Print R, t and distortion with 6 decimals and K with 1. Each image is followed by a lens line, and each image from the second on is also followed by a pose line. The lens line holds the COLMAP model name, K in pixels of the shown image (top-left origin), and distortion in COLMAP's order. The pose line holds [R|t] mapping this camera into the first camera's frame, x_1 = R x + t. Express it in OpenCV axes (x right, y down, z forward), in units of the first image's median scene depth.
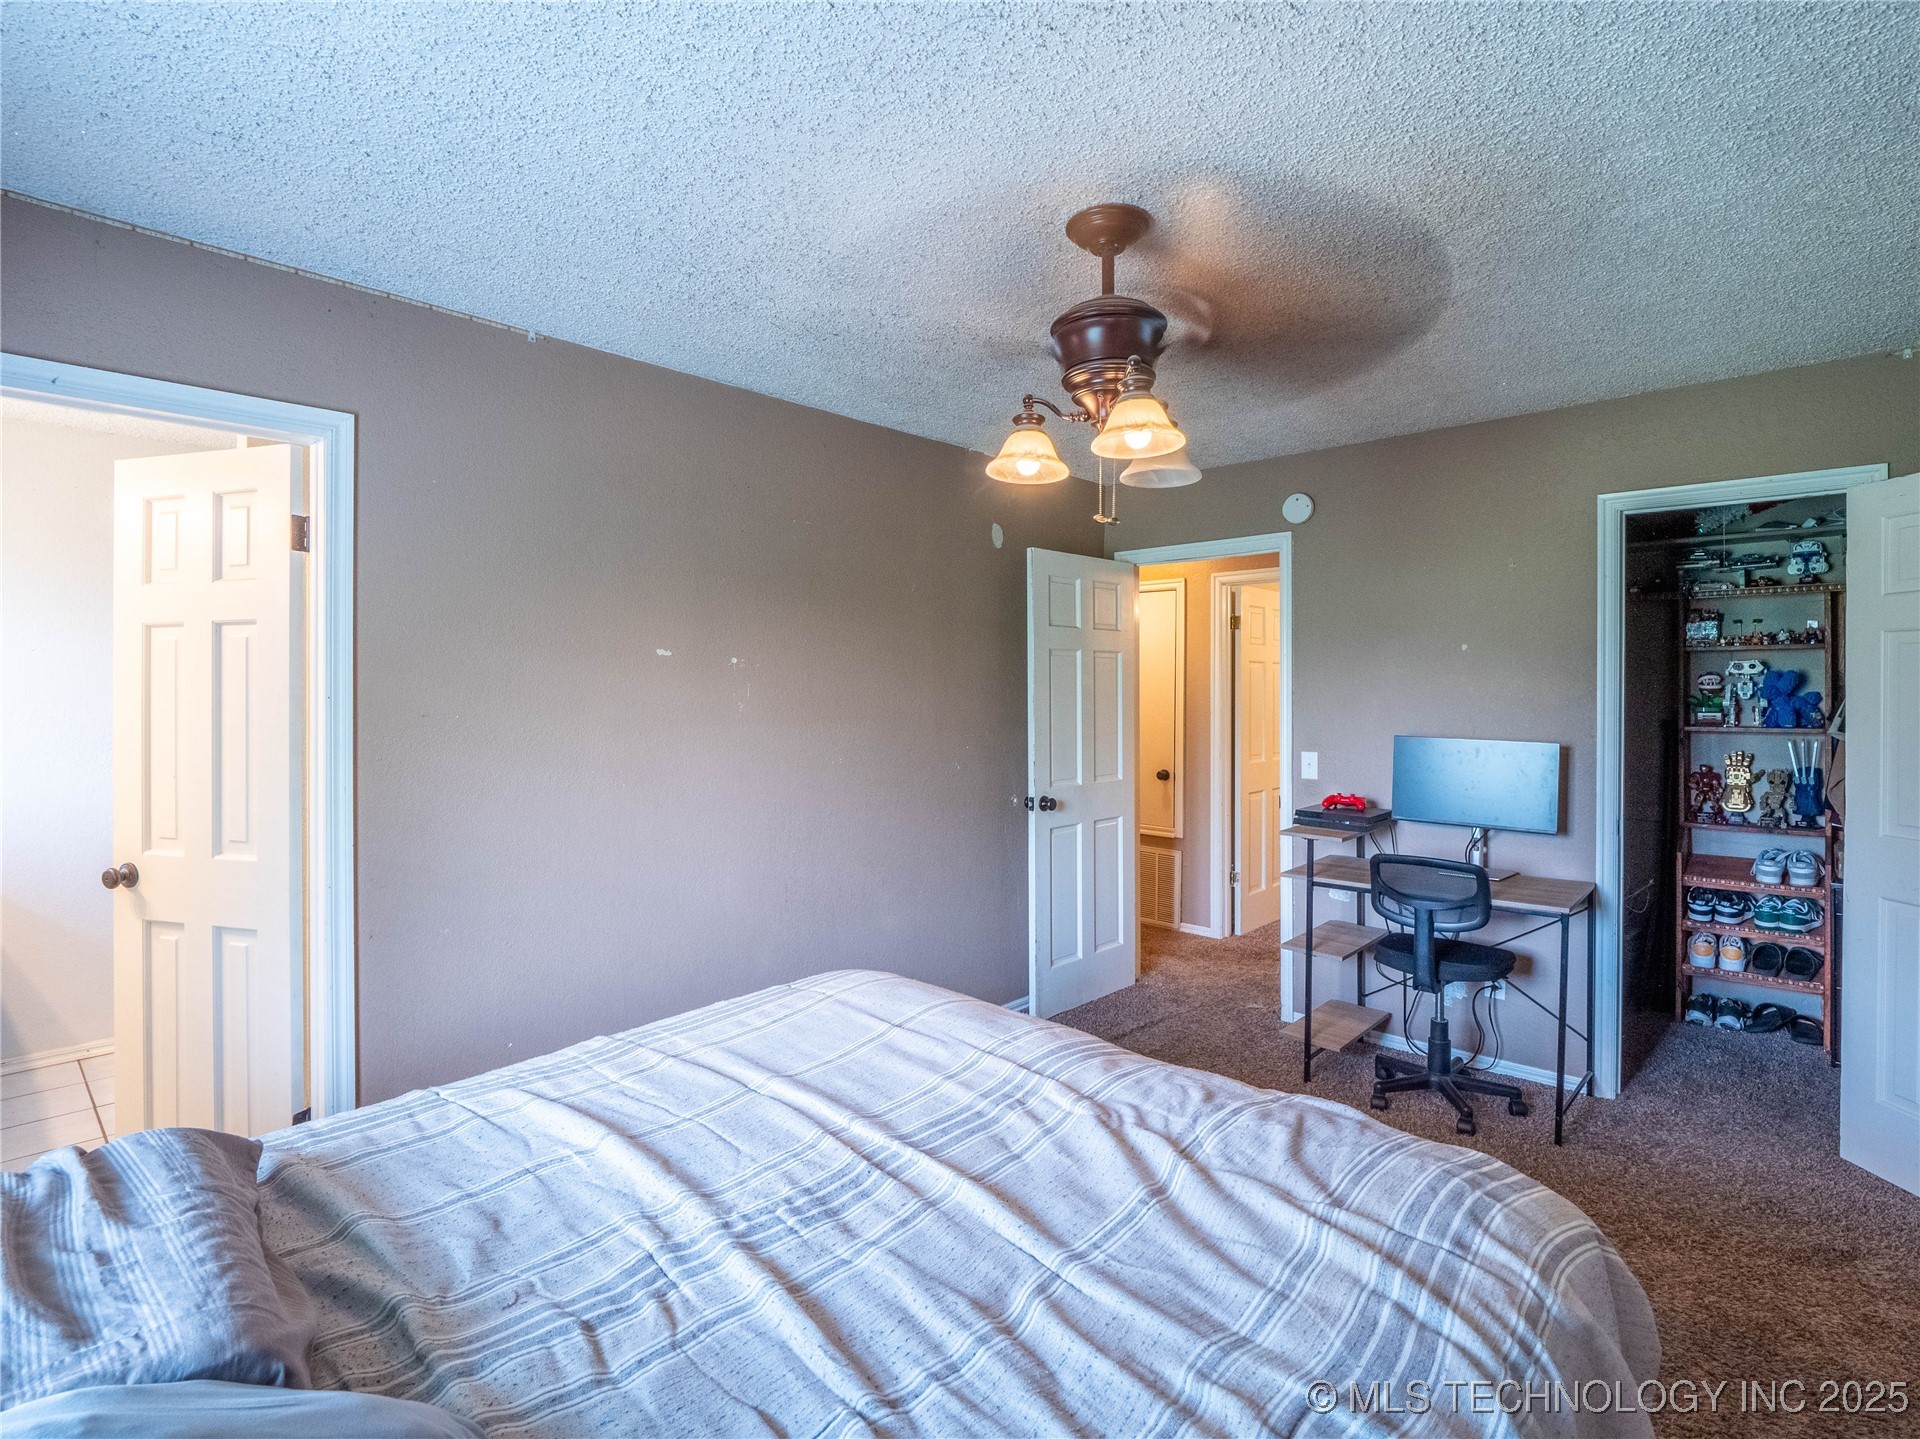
lens RADIAL K [[961.3, 0, 956.3], [0, 961.3, 693.2], [0, 0, 1]] dist [0.006630, -0.016339]
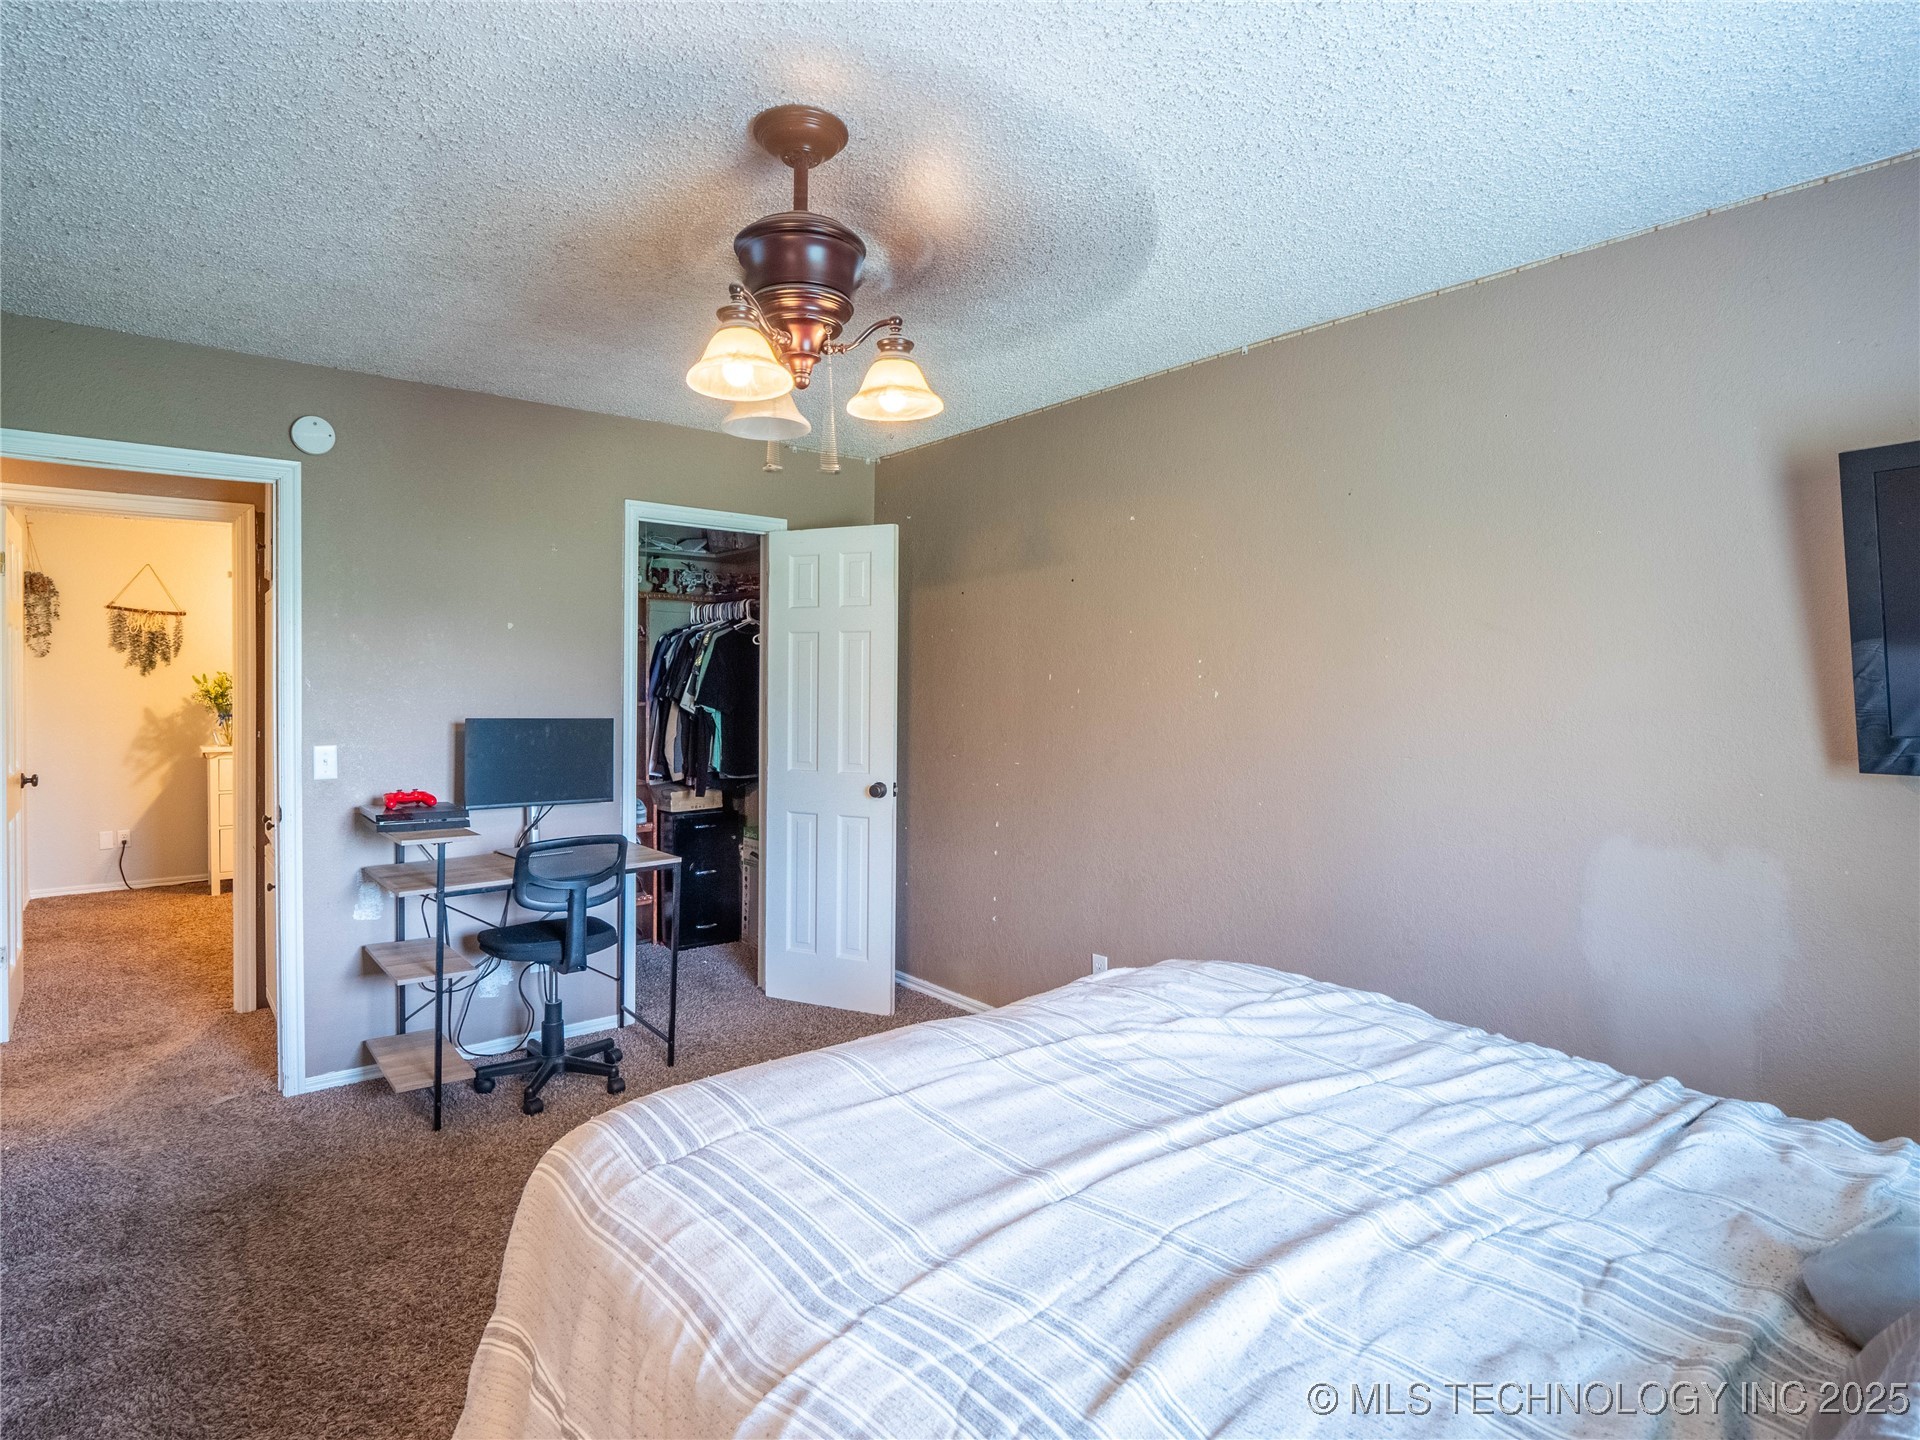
lens RADIAL K [[961.3, 0, 956.3], [0, 961.3, 693.7], [0, 0, 1]] dist [0.006630, -0.016339]
pose [[0.139597, -0.004430, 0.990198, -1.023728], [-0.009095, 0.999942, 0.005755, 0.022929], [-0.990167, -0.009809, 0.139549, 1.055342]]
